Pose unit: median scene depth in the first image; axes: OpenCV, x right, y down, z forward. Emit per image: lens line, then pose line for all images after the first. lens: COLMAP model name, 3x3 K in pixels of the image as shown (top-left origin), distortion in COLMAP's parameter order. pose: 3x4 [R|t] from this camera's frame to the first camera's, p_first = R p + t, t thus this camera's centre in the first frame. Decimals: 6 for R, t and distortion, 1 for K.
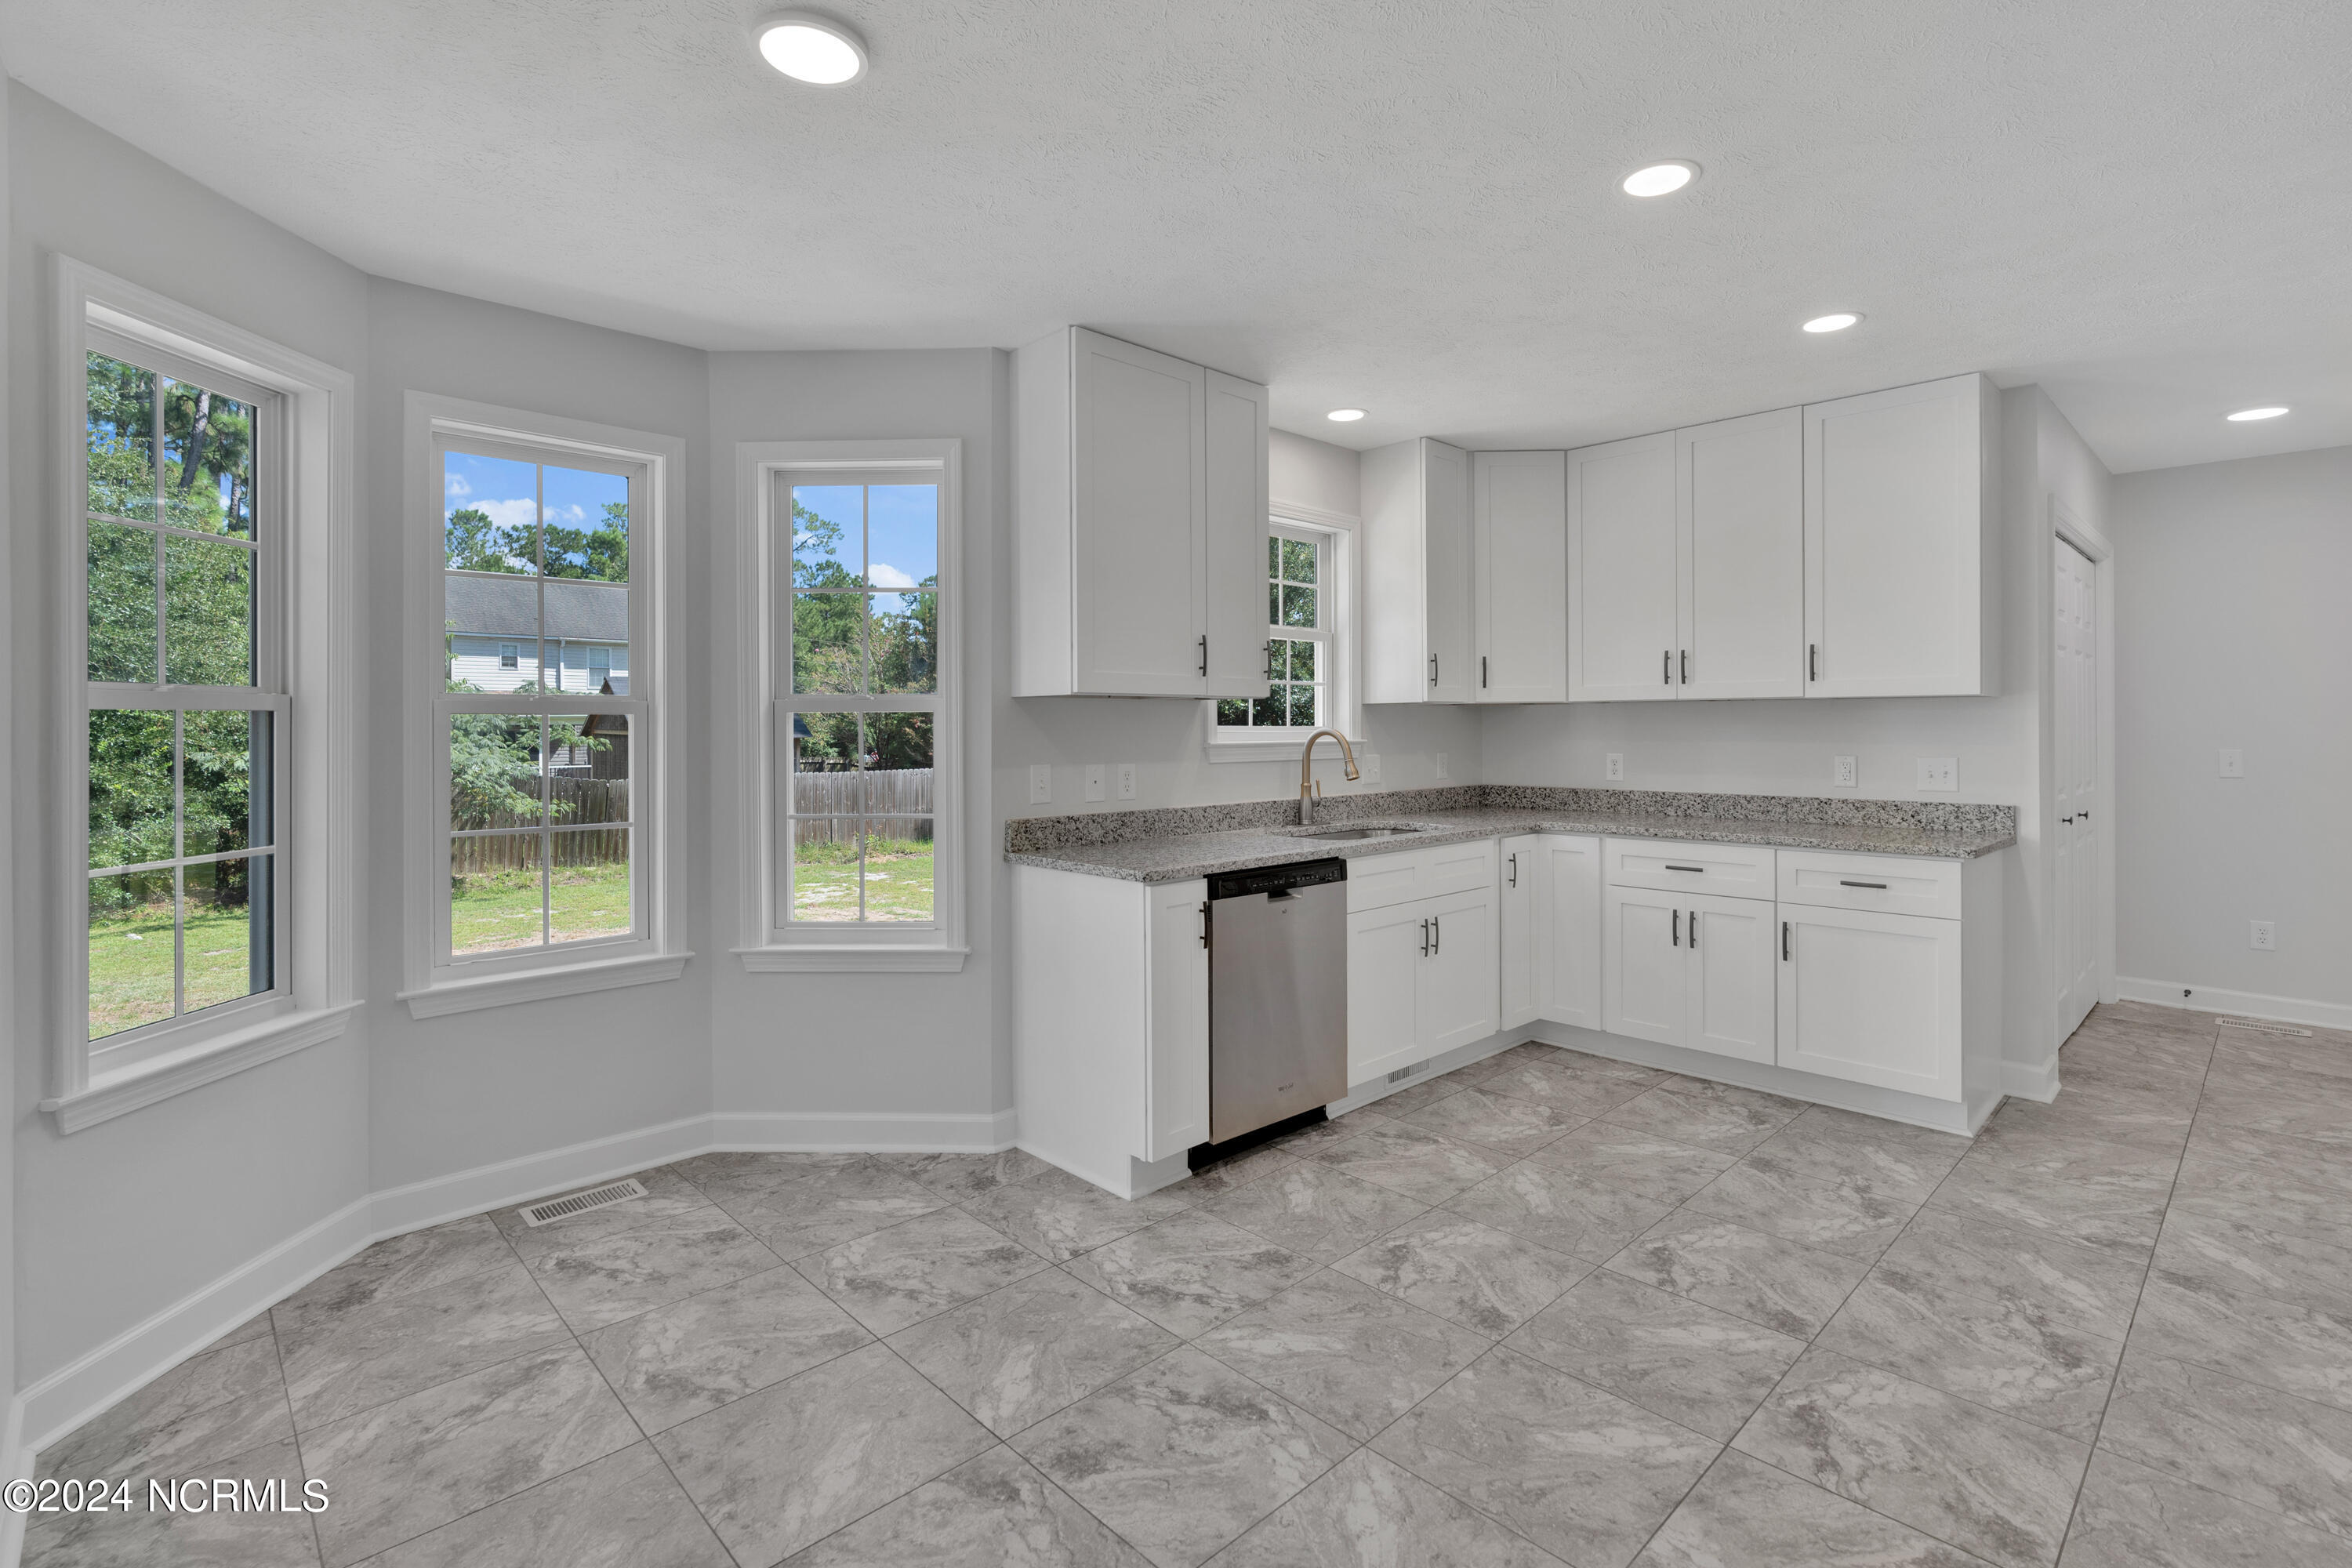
lens RADIAL K [[1093.3, 0, 1186.7], [0, 1093.3, 729.2], [0, 0, 1]] dist [-0.001328, 0.000124]
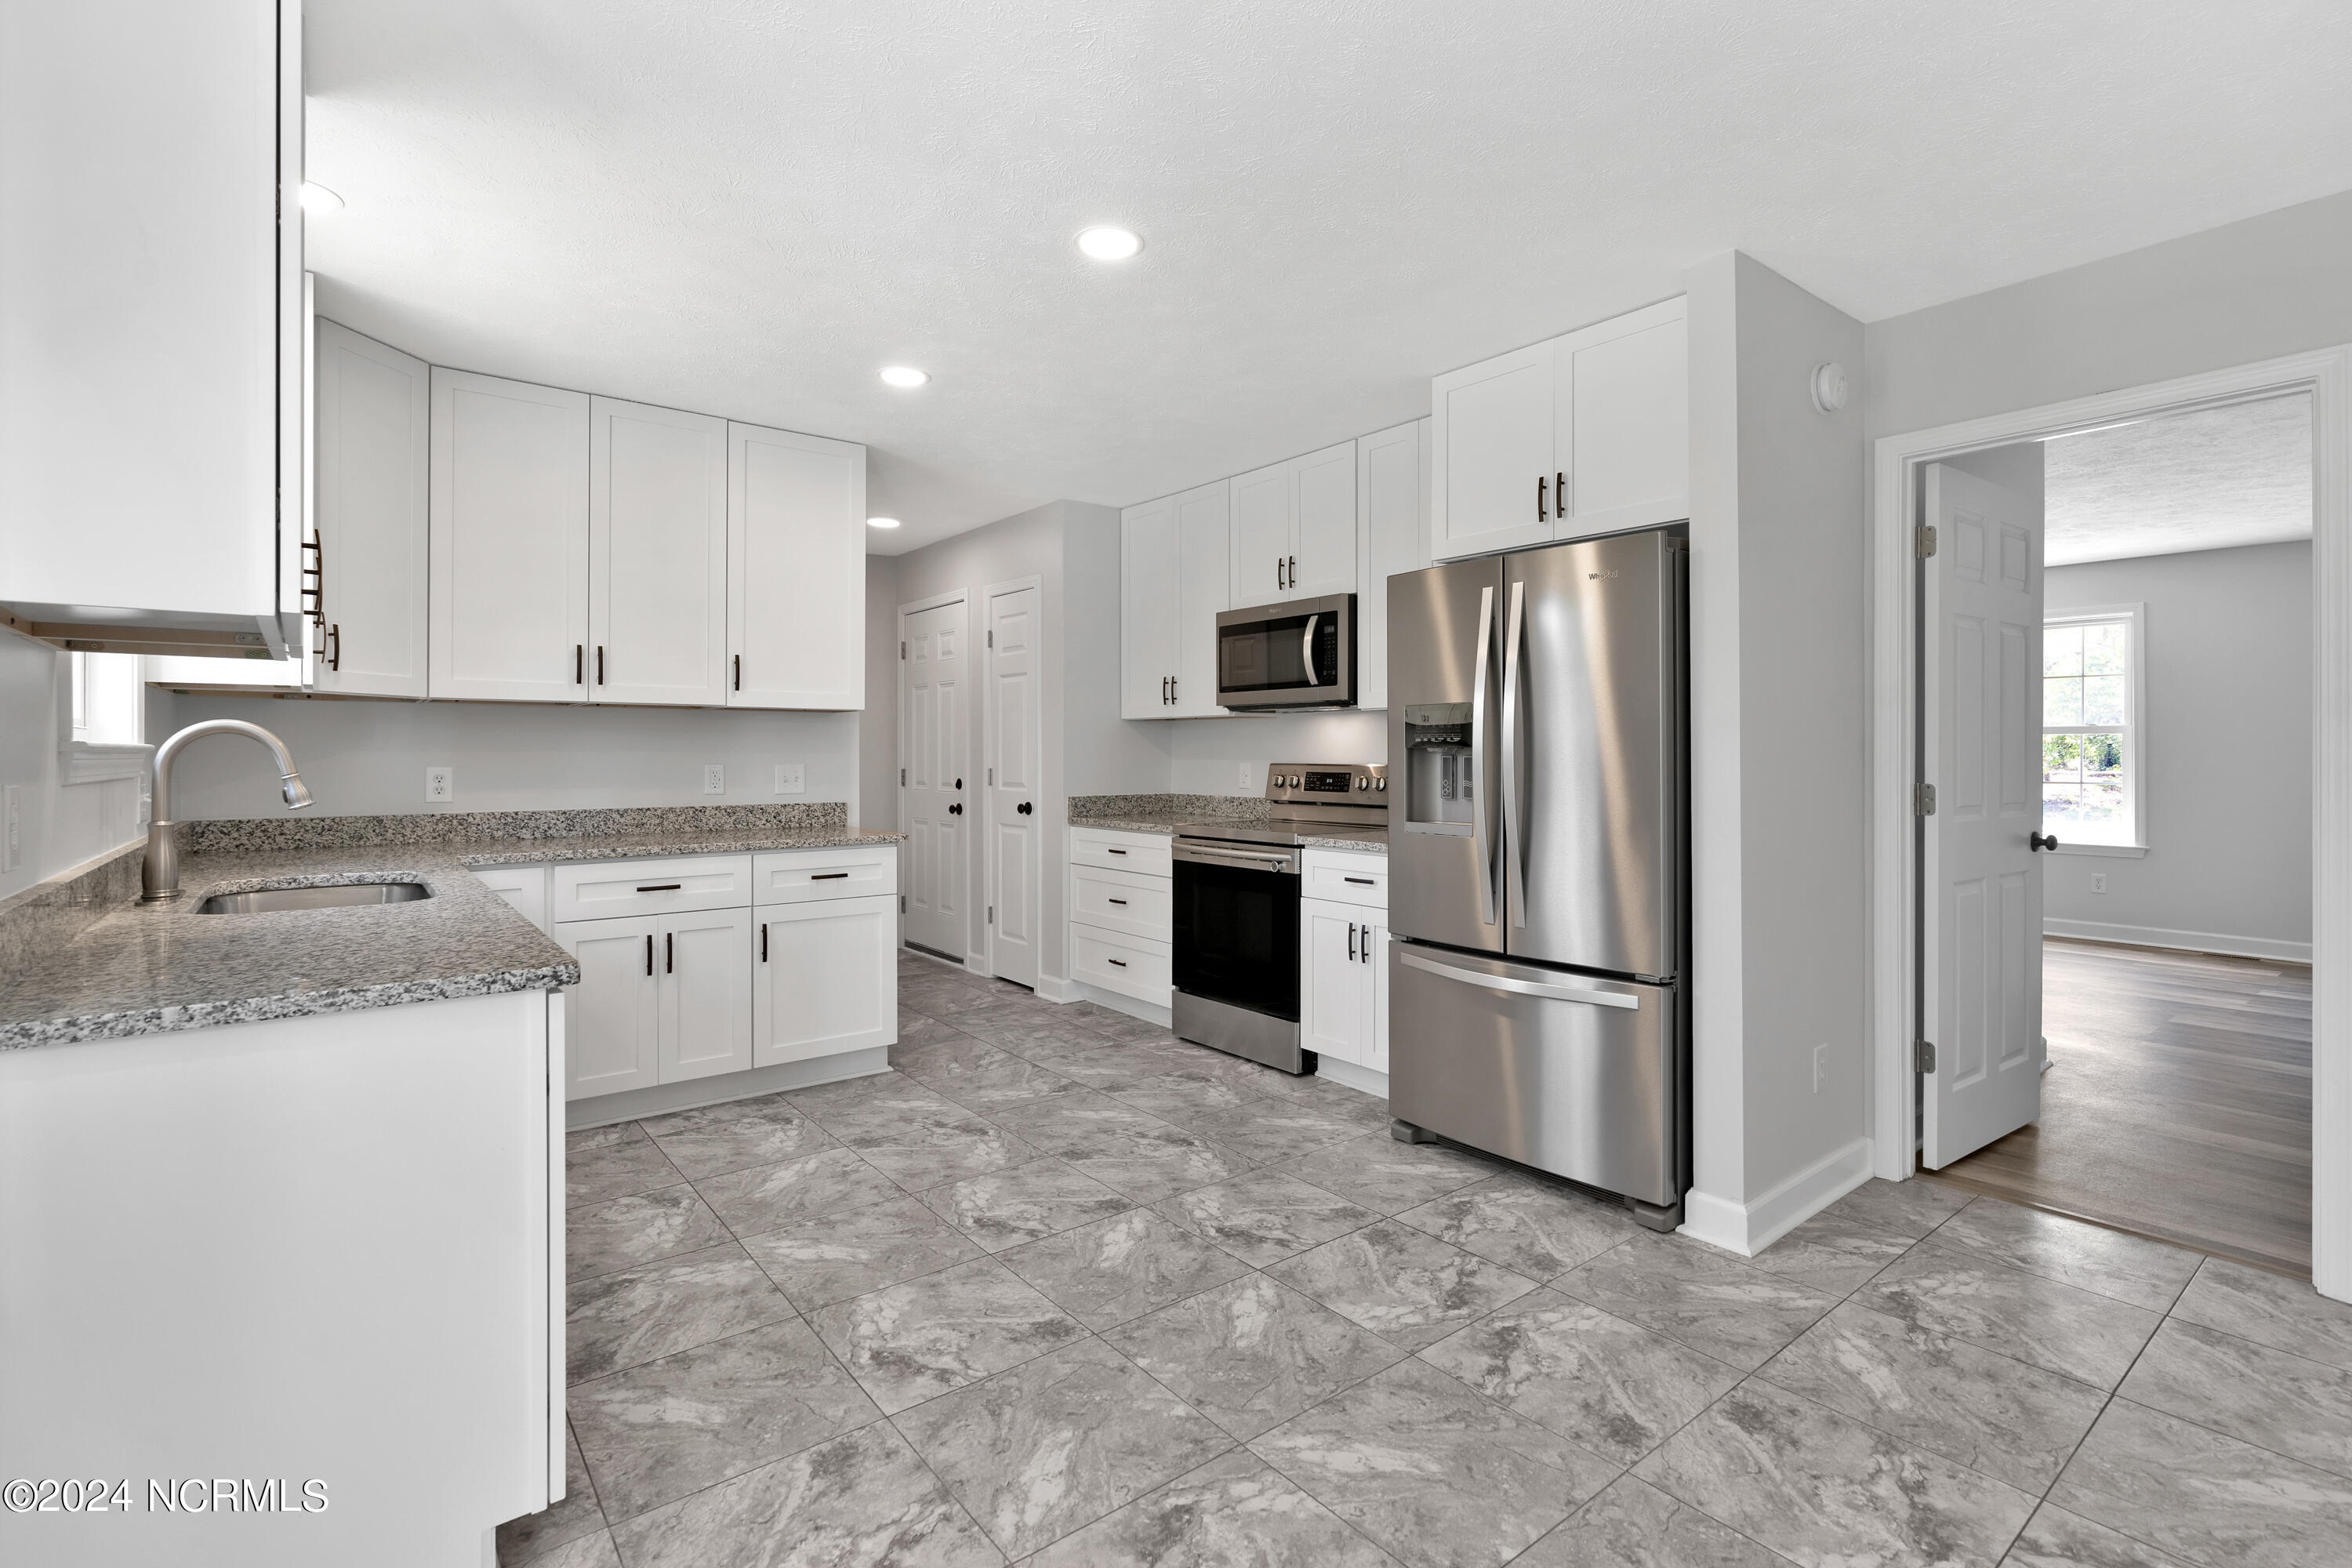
lens RADIAL K [[1098.4, 0, 1180.5], [0, 1098.4, 756.0], [0, 0, 1]] dist [-0.002326, 0.000114]
pose [[0.096223, 0.002299, 0.995357, -0.463211], [0.001729, 0.999995, -0.002477, 0.023076], [-0.995358, 0.001959, 0.096219, 0.539879]]
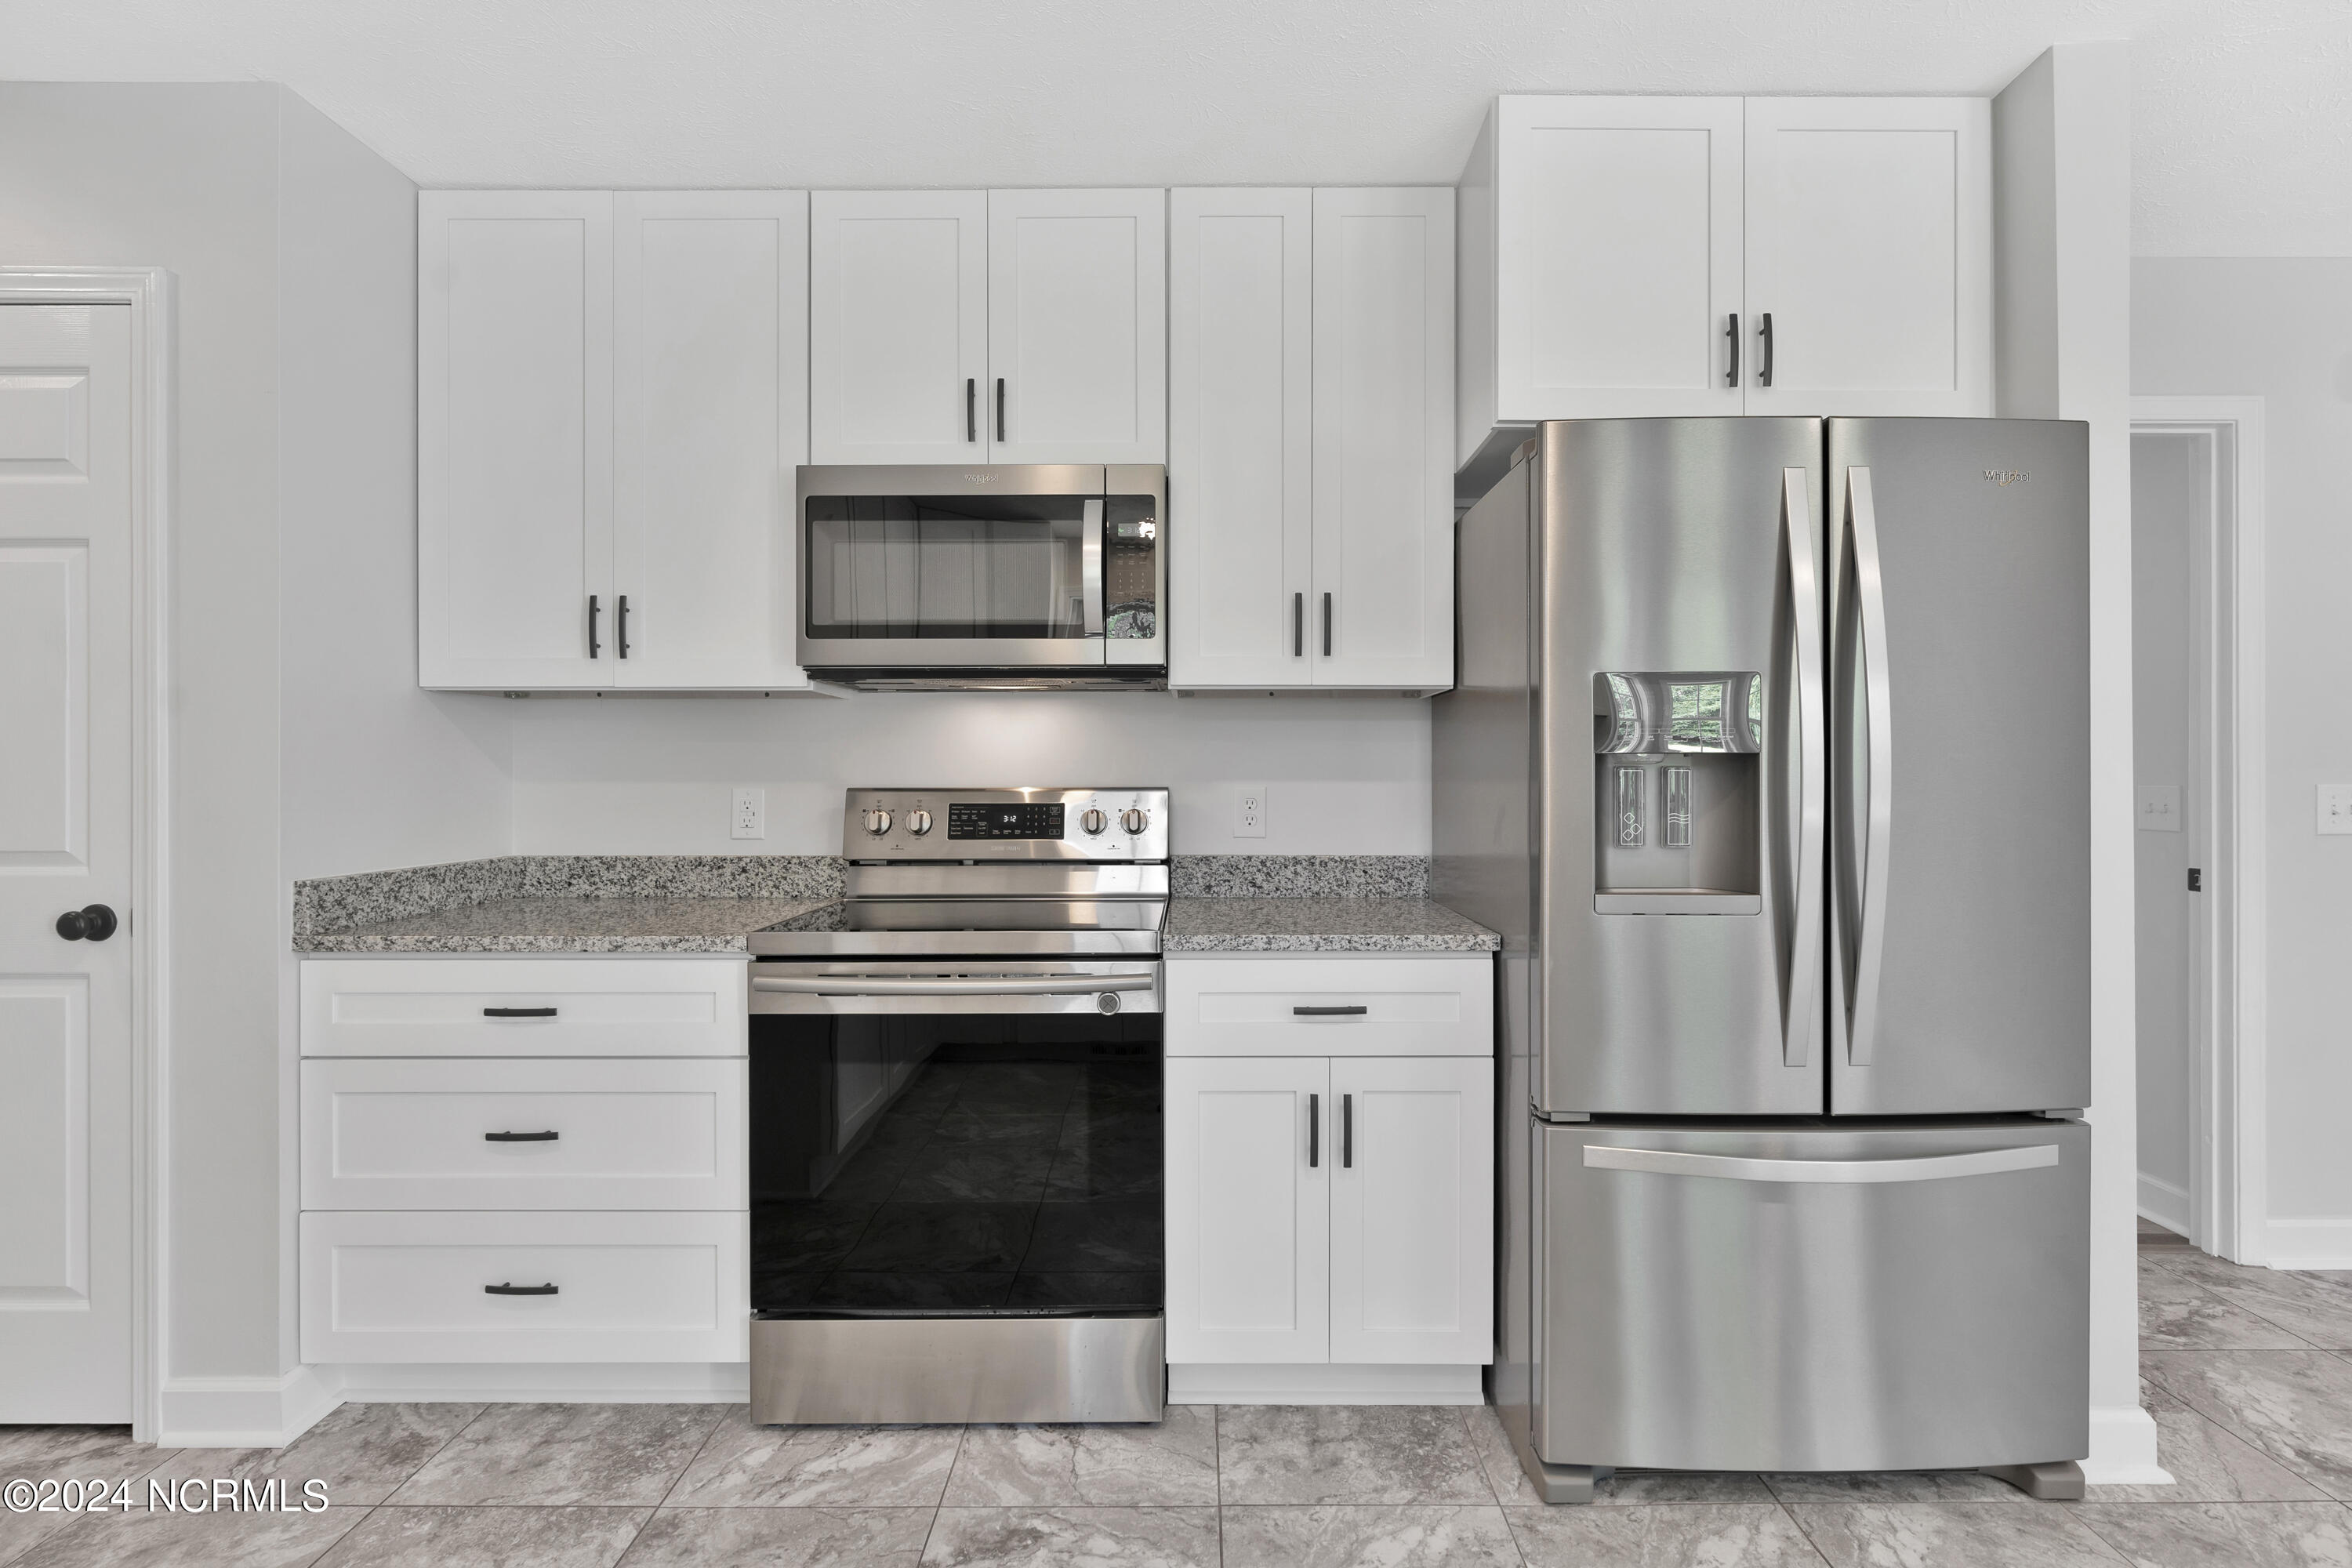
lens RADIAL K [[1080.9, 0, 1180.3], [0, 1080.9, 776.7], [0, 0, 1]] dist [-0.003503, -0.000056]
pose [[-0.723309, 0.004875, 0.690507, 0.290331], [0.006101, 0.999981, -0.000669, 0.023640], [-0.690497, 0.003729, -0.723325, 0.915728]]
